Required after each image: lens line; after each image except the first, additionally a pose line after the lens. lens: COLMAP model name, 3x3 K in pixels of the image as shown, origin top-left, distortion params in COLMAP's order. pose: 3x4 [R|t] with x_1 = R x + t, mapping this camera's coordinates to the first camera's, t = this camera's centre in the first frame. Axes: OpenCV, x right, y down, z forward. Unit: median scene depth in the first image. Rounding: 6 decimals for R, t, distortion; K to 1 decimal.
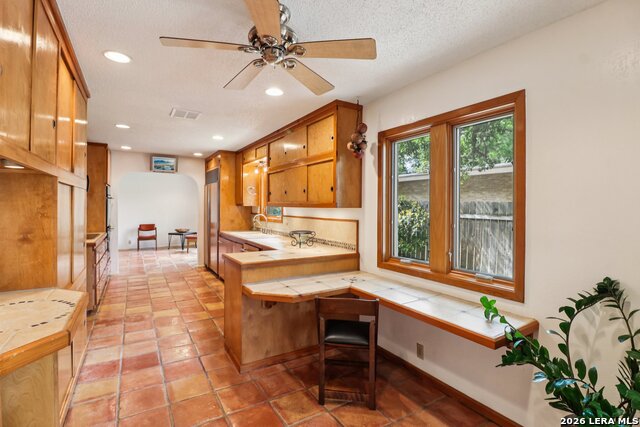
lens RADIAL K [[303.1, 0, 317.4], [0, 303.1, 204.4], [0, 0, 1]] dist [-0.007033, -0.000595]
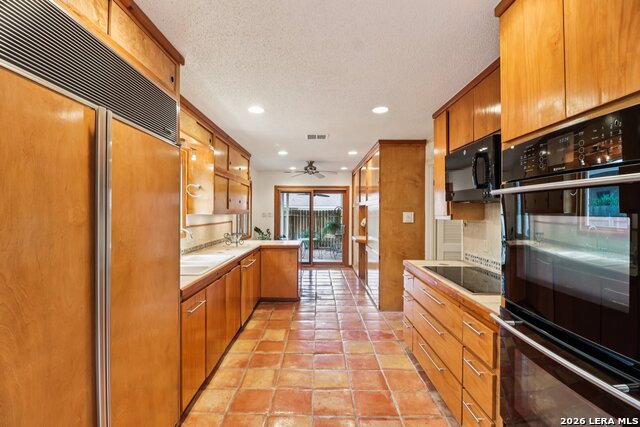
lens RADIAL K [[301.2, 0, 315.2], [0, 301.2, 210.8], [0, 0, 1]] dist [0.006871, -0.017223]
pose [[-0.843073, -0.008043, 0.537739, -0.613717], [-0.012713, 0.999907, -0.004977, -0.000950], [-0.537649, -0.011032, -0.843097, 1.149991]]
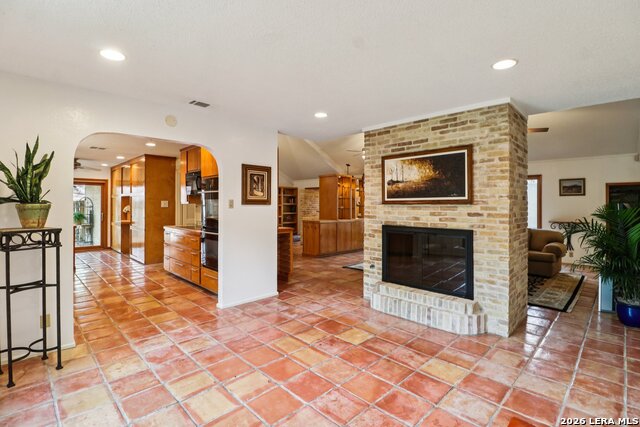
lens RADIAL K [[303.1, 0, 317.4], [0, 303.1, 204.4], [0, 0, 1]] dist [-0.007033, -0.000595]
pose [[-0.974702, -0.006522, -0.223413, -0.727456], [-0.005487, 0.999971, -0.005250, 0.012841], [0.223441, -0.003891, -0.974710, 1.694811]]
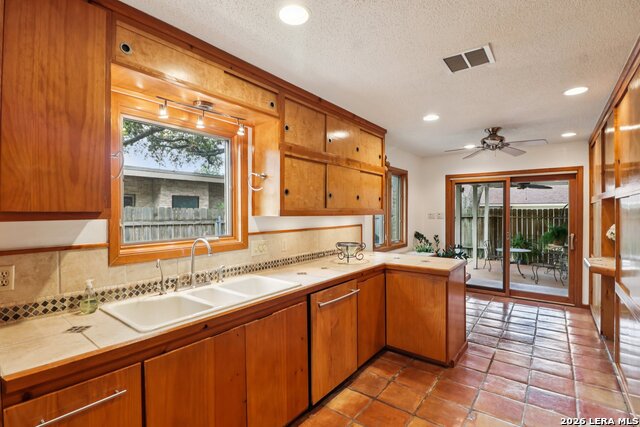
lens RADIAL K [[301.2, 0, 315.2], [0, 301.2, 210.8], [0, 0, 1]] dist [0.006871, -0.017223]
pose [[-0.340423, -0.004607, 0.940261, -0.506833], [-0.006896, 0.999973, 0.002403, -0.002847], [-0.940247, -0.005666, -0.340445, 0.845371]]
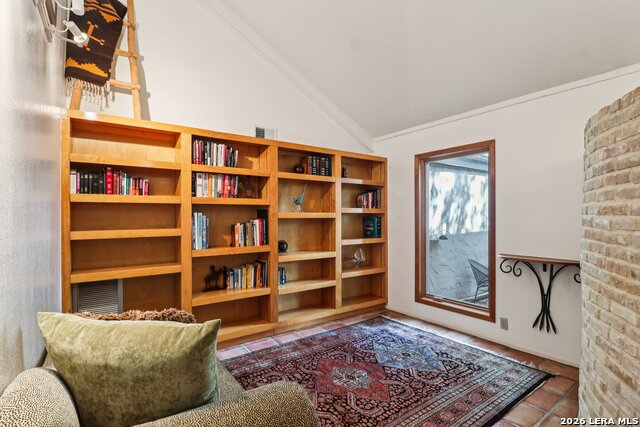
lens RADIAL K [[301.2, 0, 315.2], [0, 301.2, 210.8], [0, 0, 1]] dist [0.006871, -0.017223]
pose [[-0.998492, -0.000401, -0.054892, -0.891474], [0.000545, 0.999852, -0.017206, 0.012032], [0.054891, -0.017210, -0.998344, 0.092051]]
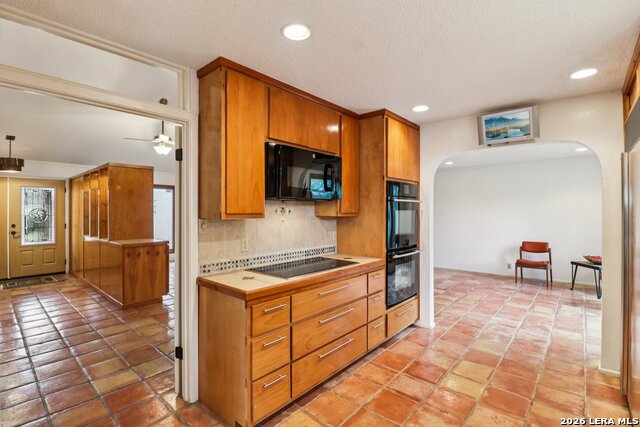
lens RADIAL K [[301.2, 0, 315.2], [0, 301.2, 210.8], [0, 0, 1]] dist [0.006871, -0.017223]
pose [[0.283922, -0.003459, -0.958841, -0.142851], [0.004458, 0.999987, -0.002288, 0.000177], [0.958837, -0.003625, 0.283934, 0.589416]]
